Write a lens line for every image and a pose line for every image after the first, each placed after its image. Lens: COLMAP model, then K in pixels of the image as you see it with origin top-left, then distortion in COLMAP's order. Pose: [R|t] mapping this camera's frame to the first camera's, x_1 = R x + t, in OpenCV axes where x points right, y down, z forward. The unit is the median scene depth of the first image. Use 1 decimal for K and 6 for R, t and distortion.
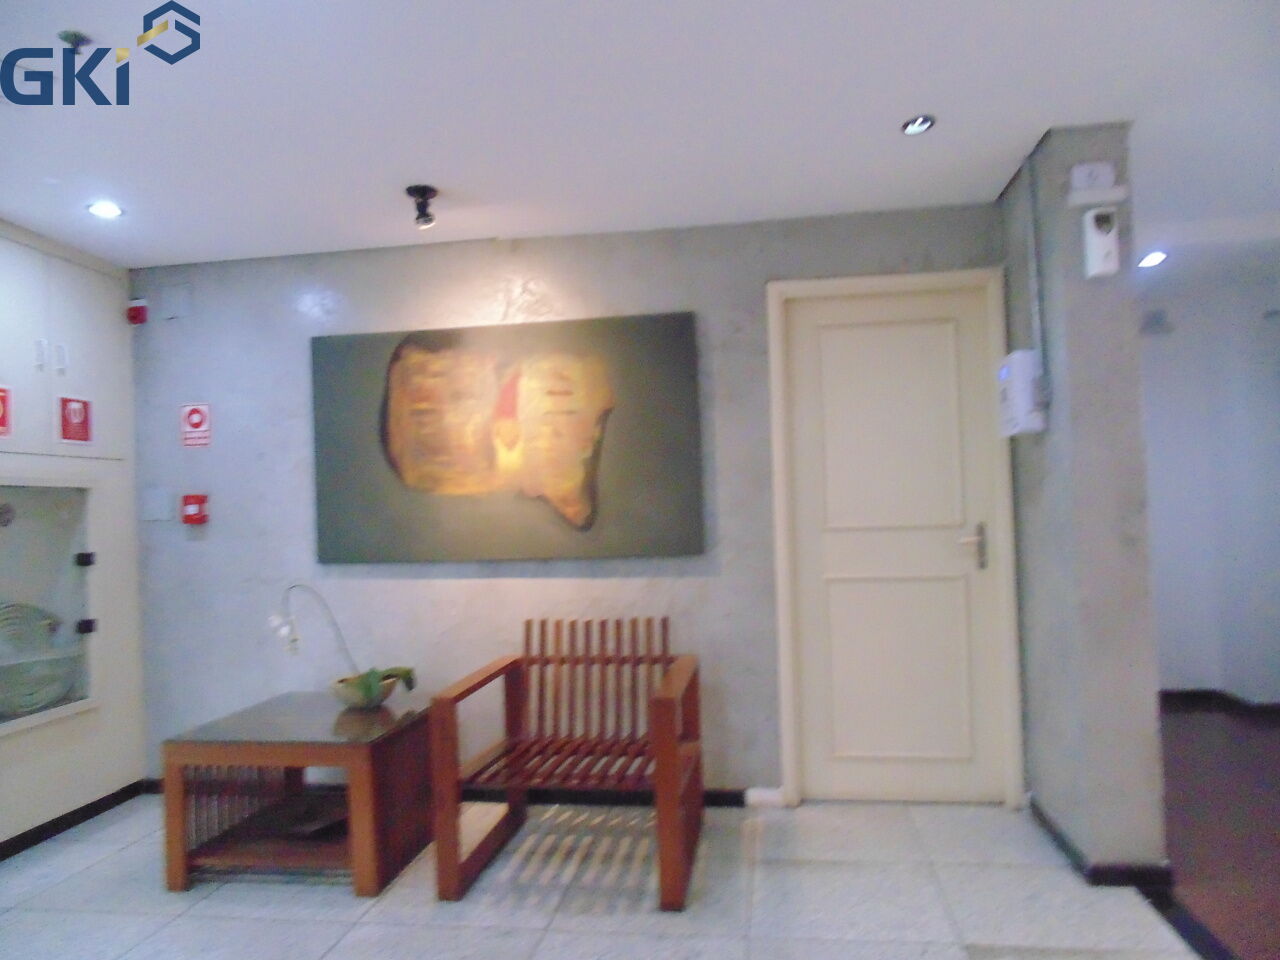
lens RADIAL K [[850.0, 0, 645.1], [0, 850.0, 478.3], [0, 0, 1]] dist [-0.006300, -0.002963]
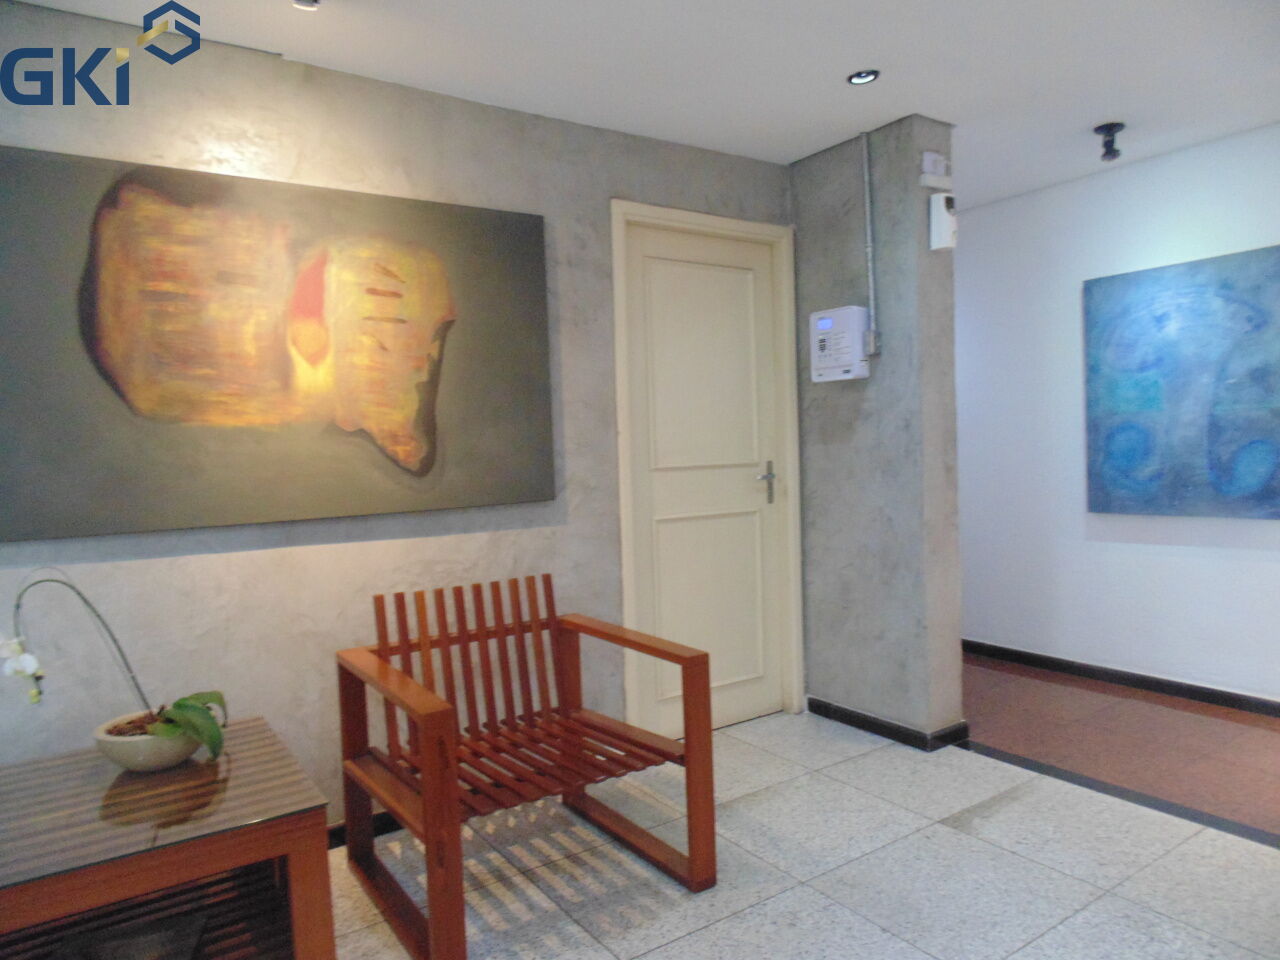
lens RADIAL K [[850.0, 0, 643.3], [0, 850.0, 481.6], [0, 0, 1]] dist [-0.006300, -0.002963]
pose [[0.735824, -0.023361, 0.676770, -0.445588], [-0.008770, 0.998992, 0.044018, 0.030596], [-0.677116, -0.038324, 0.734878, 0.292796]]
